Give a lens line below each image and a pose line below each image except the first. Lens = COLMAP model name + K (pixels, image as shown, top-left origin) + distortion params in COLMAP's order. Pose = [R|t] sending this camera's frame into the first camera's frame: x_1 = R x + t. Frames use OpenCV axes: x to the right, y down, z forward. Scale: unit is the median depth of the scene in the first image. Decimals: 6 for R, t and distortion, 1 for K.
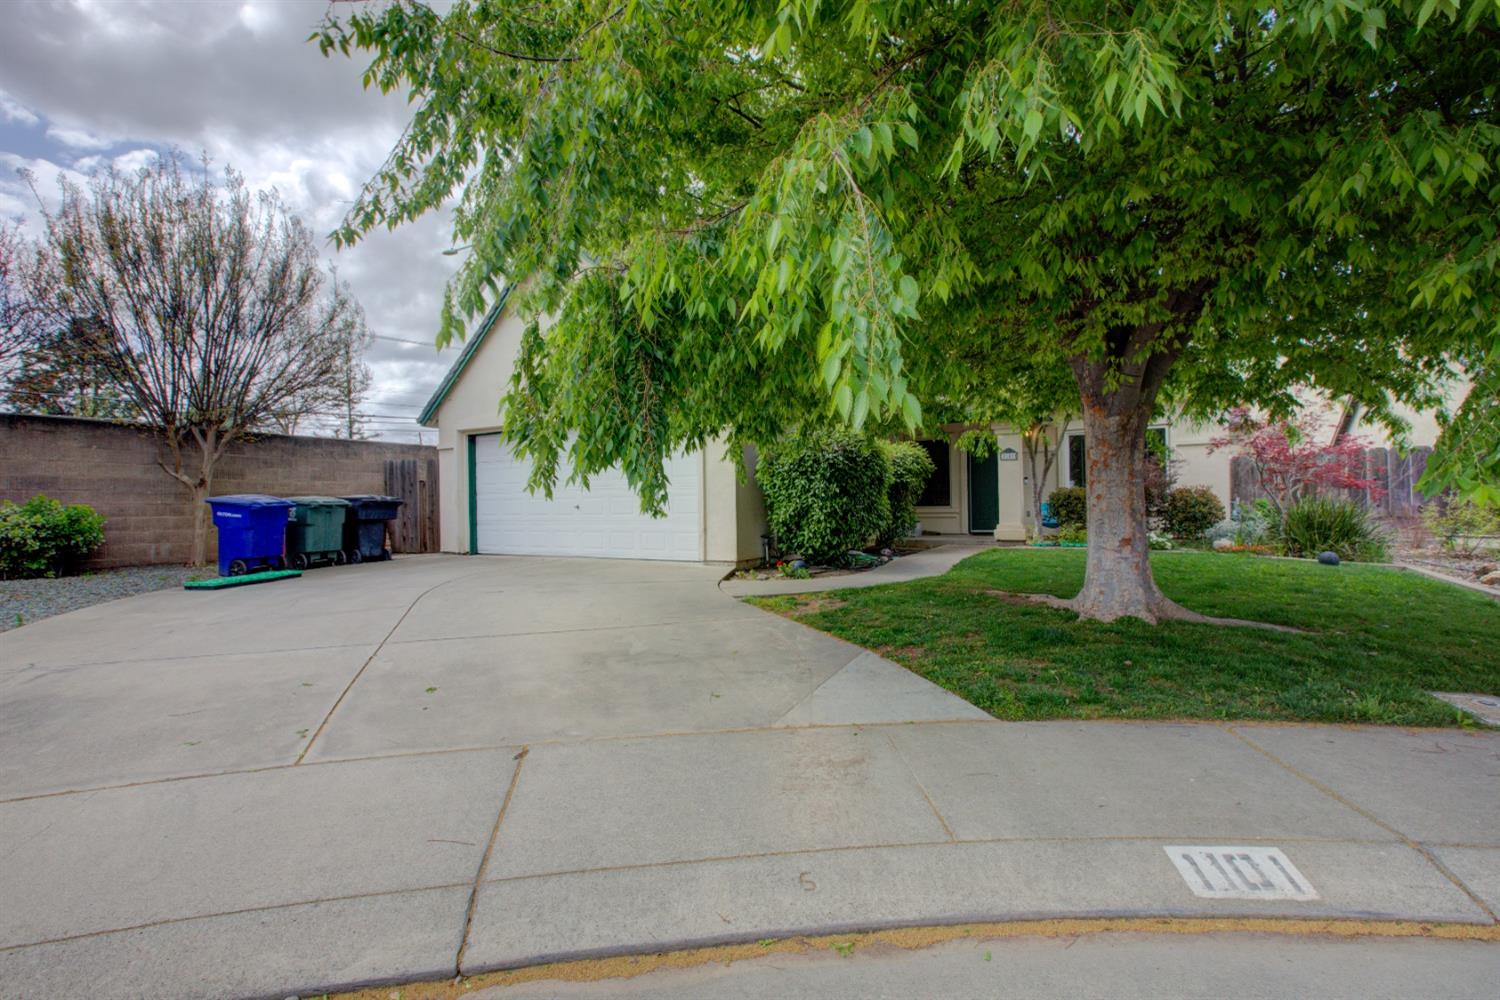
lens RADIAL K [[676.8, 0, 754.0], [0, 676.8, 495.3], [0, 0, 1]] dist [-0.006582, 0.001834]
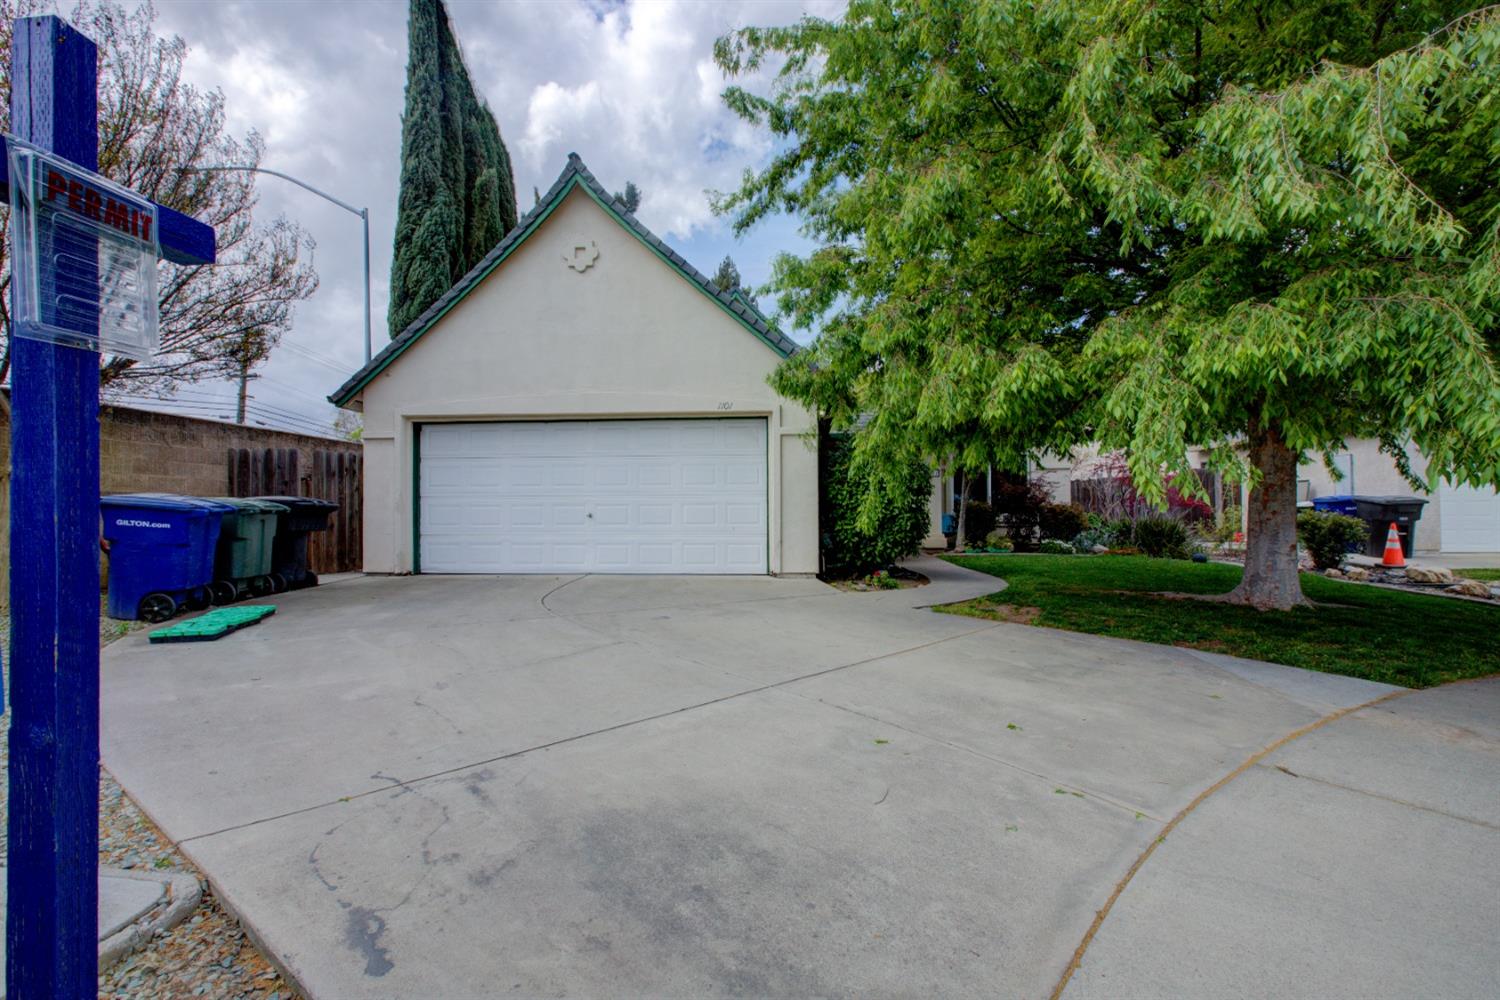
lens RADIAL K [[676.8, 0, 744.3], [0, 676.8, 502.5], [0, 0, 1]] dist [-0.006582, 0.001834]
pose [[0.900928, 0.015464, 0.433693, -0.479773], [-0.014636, 0.999879, -0.005246, 0.002447], [-0.433722, -0.001621, 0.901045, 0.146701]]
